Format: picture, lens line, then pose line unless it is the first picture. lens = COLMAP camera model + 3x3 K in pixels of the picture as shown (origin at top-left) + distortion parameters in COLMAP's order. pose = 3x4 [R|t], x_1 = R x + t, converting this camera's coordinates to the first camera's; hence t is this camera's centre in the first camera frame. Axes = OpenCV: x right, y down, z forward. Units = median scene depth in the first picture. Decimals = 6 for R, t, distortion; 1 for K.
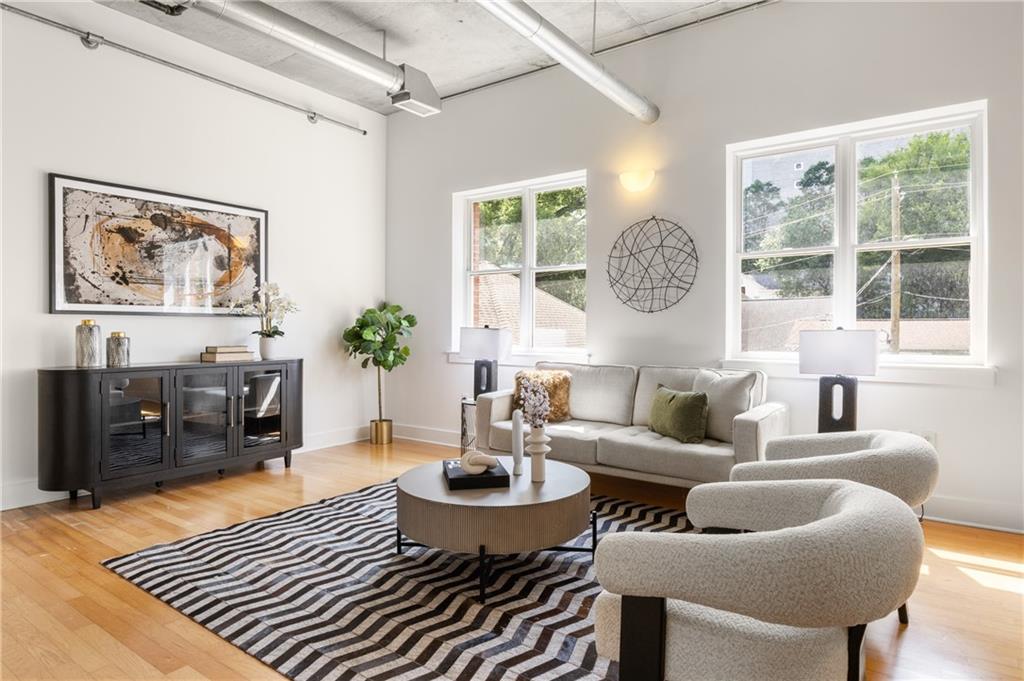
lens RADIAL K [[590.3, 0, 512.0], [0, 590.3, 340.5], [0, 0, 1]] dist [-0.010222, -0.000477]
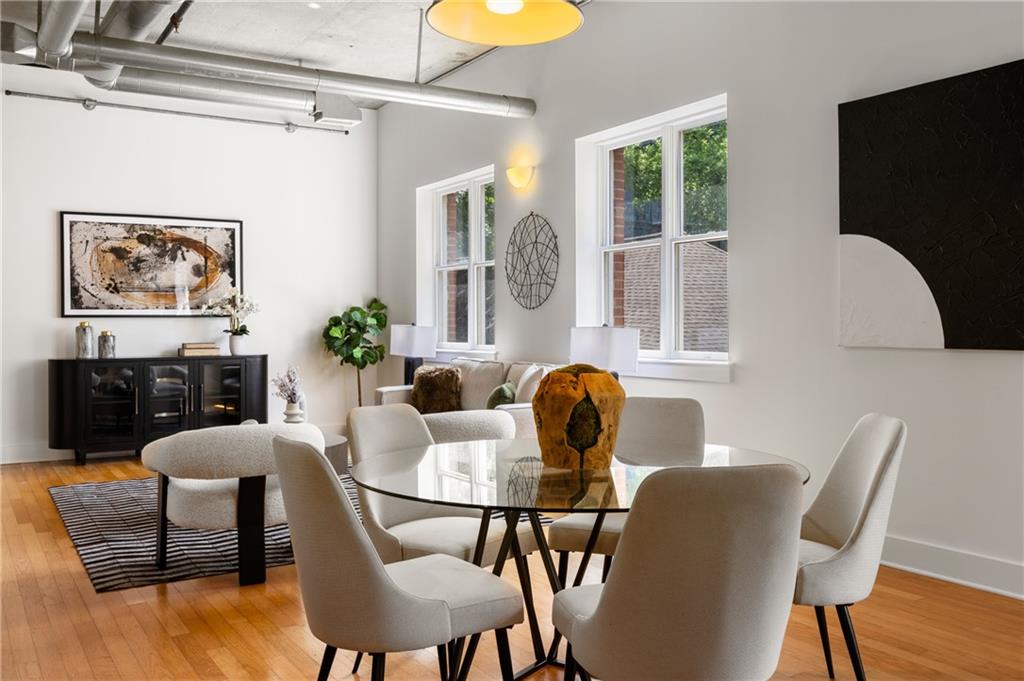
lens RADIAL K [[893.4, 0, 512.0], [0, 893.4, 340.5], [0, 0, 1]] dist [0.007787, -0.000506]
pose [[0.921716, -0.000270, -0.387864, 0.813555], [0.000402, 1.000000, 0.000258, 0.005126], [0.387864, -0.000394, 0.921716, -0.407425]]
